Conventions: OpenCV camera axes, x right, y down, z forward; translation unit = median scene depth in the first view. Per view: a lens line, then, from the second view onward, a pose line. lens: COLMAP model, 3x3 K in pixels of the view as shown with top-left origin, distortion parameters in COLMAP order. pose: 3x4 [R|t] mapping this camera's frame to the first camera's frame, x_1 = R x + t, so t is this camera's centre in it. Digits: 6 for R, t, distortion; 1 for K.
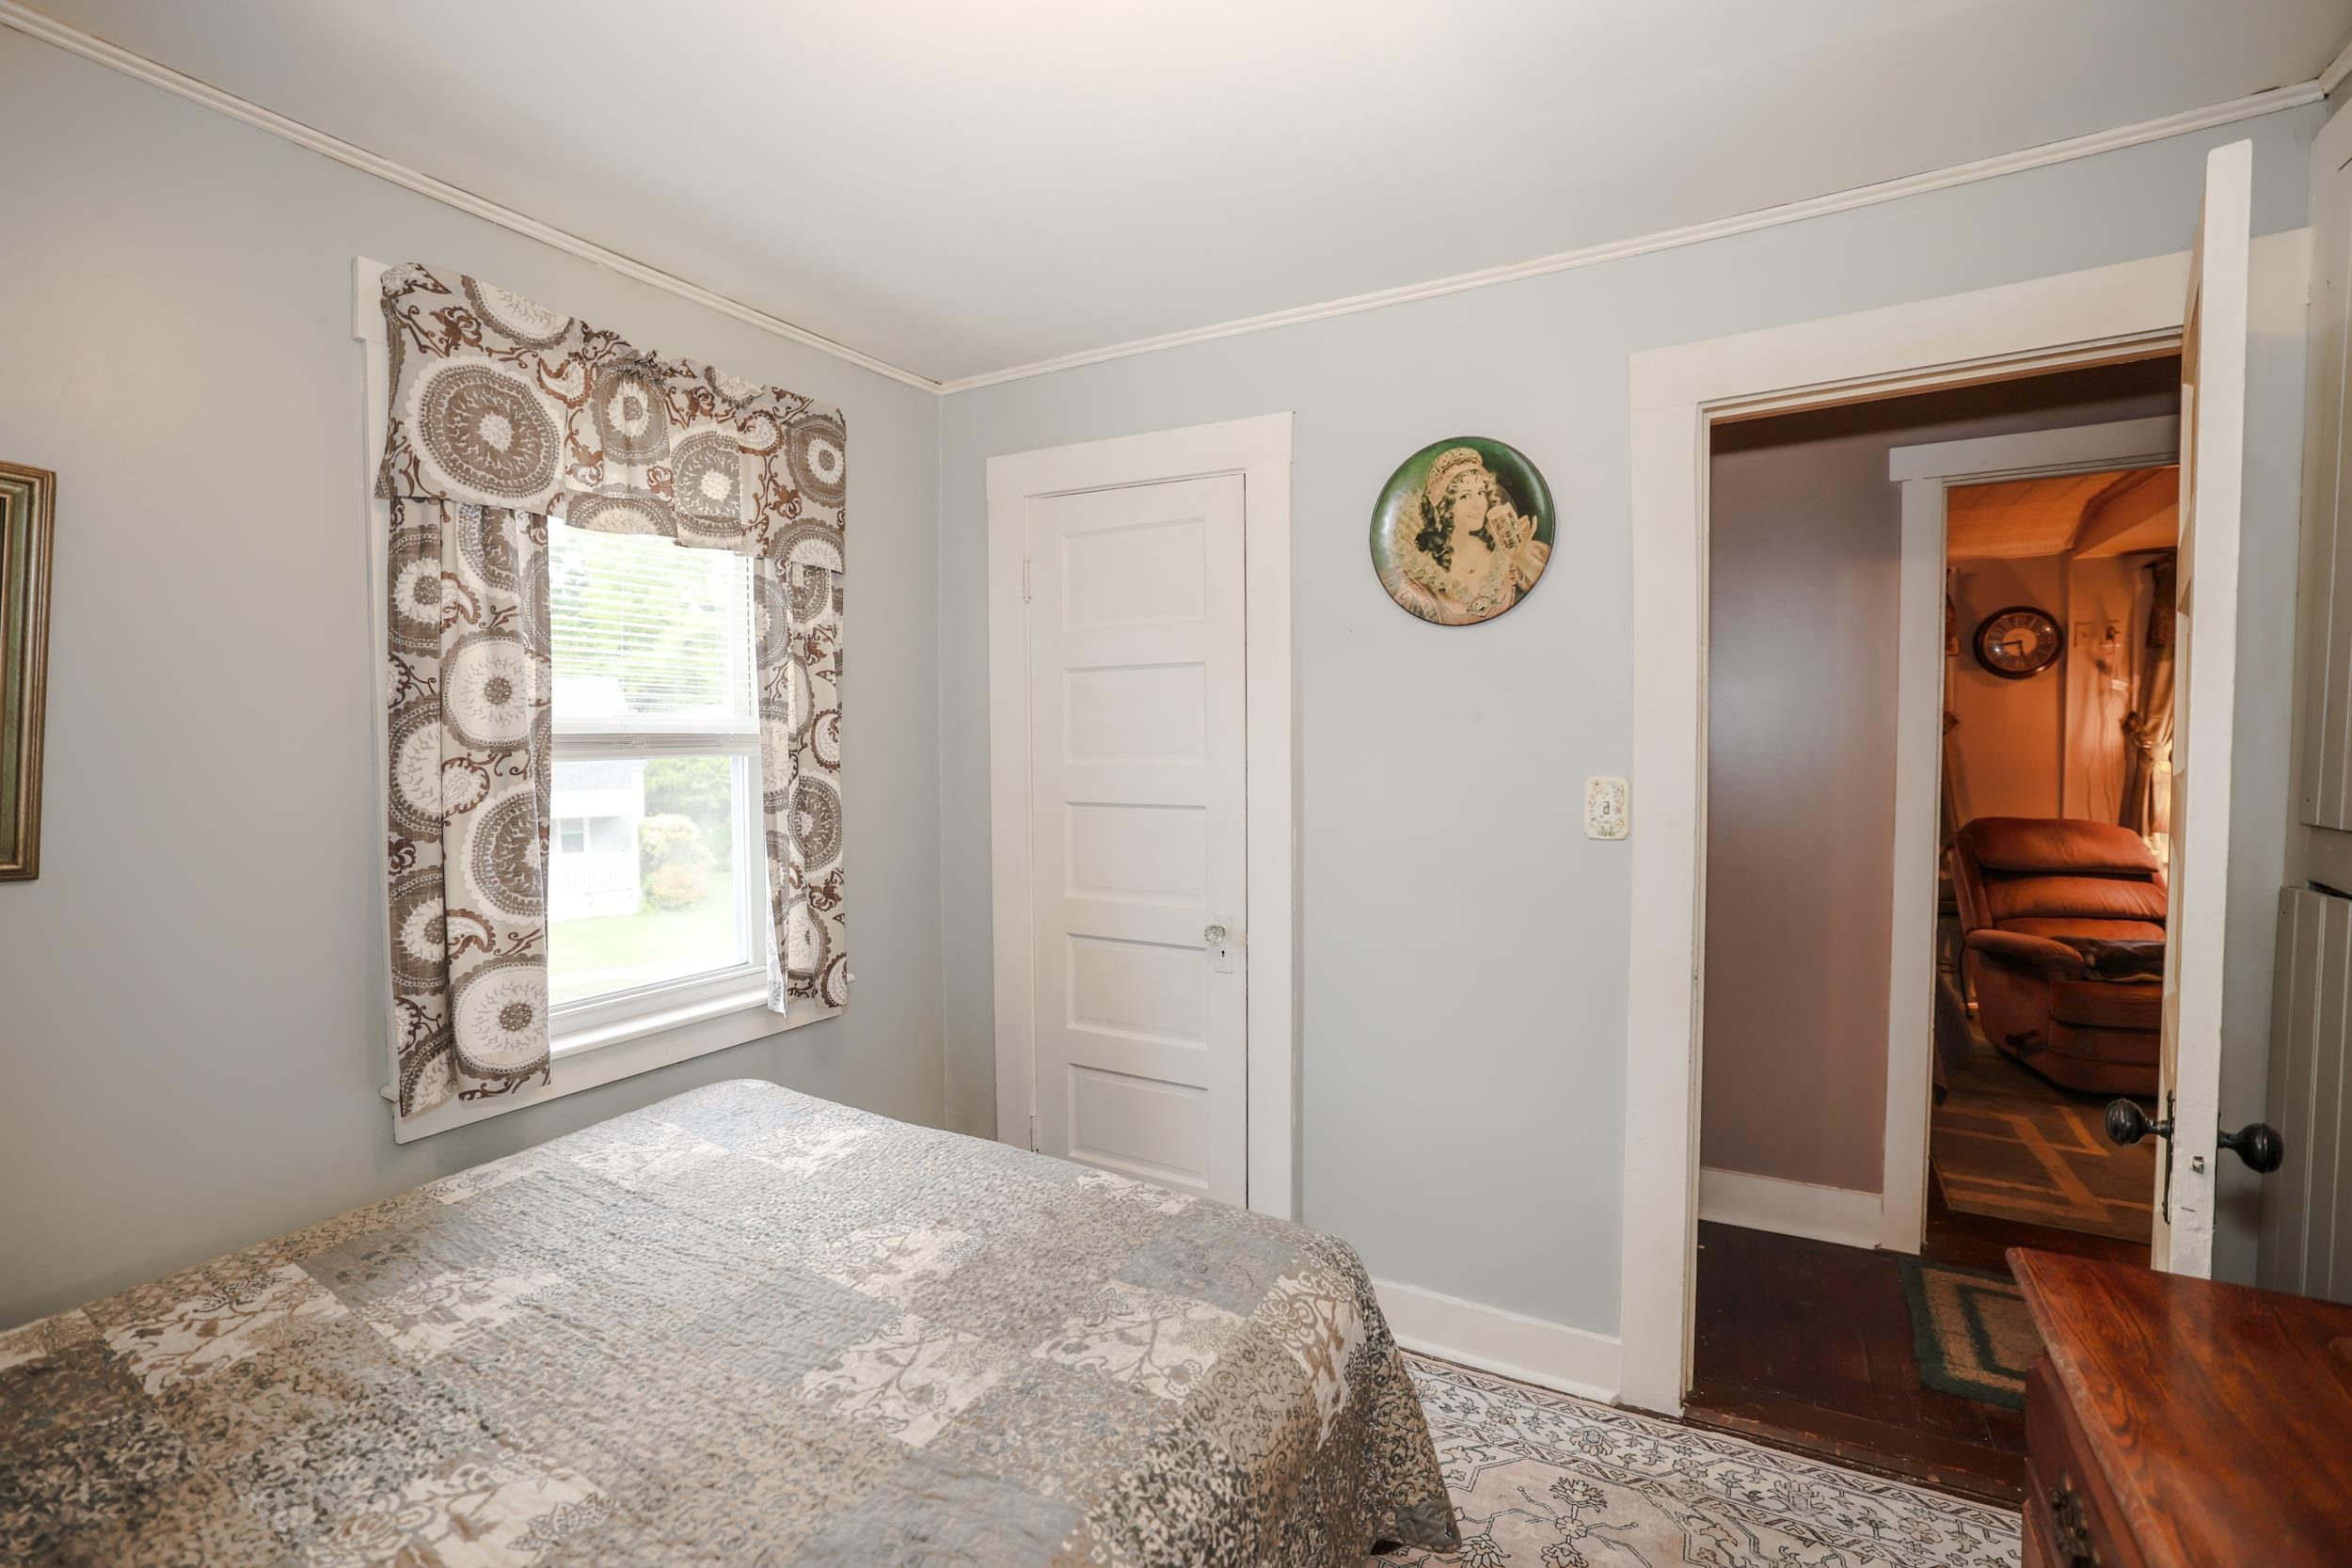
lens RADIAL K [[1024.4, 0, 1183.7], [0, 1024.4, 778.1], [0, 0, 1]] dist [-0.042655, 0.016690]
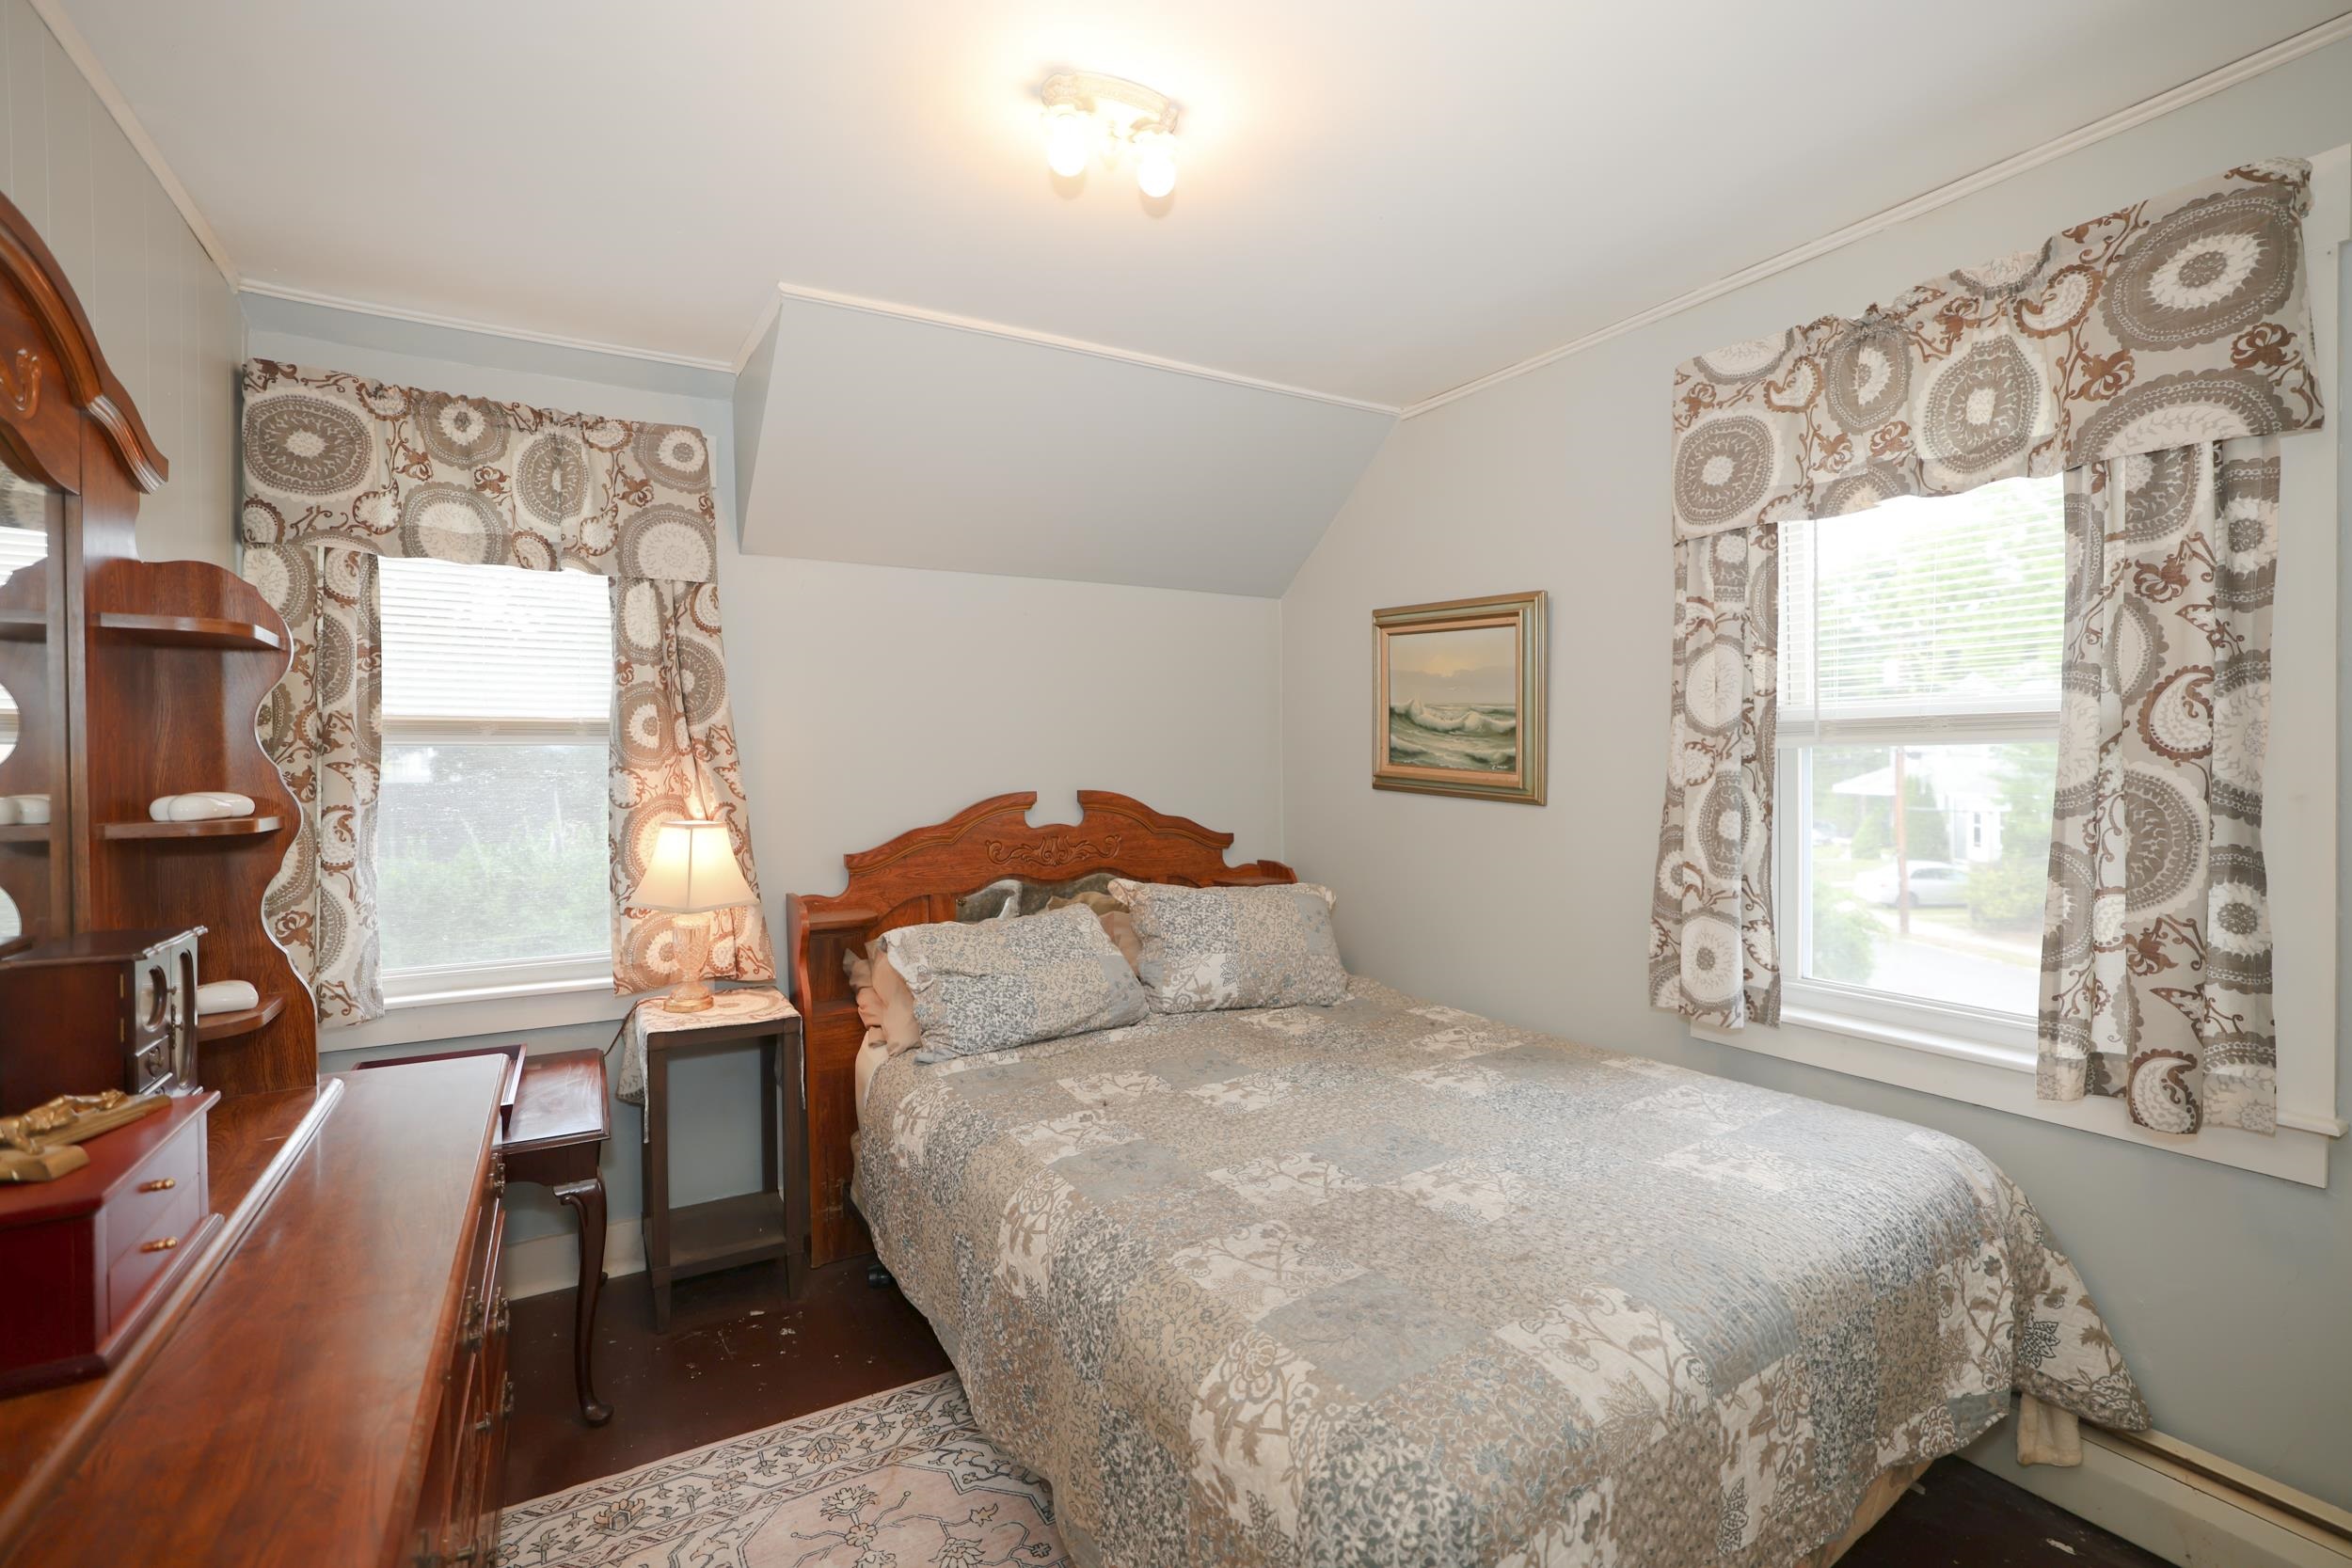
lens RADIAL K [[1024.4, 0, 1183.7], [0, 1024.4, 778.1], [0, 0, 1]] dist [-0.042655, 0.016690]
pose [[-0.485342, 0.024750, -0.873974, 0.676120], [-0.022816, 0.998900, 0.040959, -0.012354], [0.874026, 0.039820, -0.484244, 1.022966]]
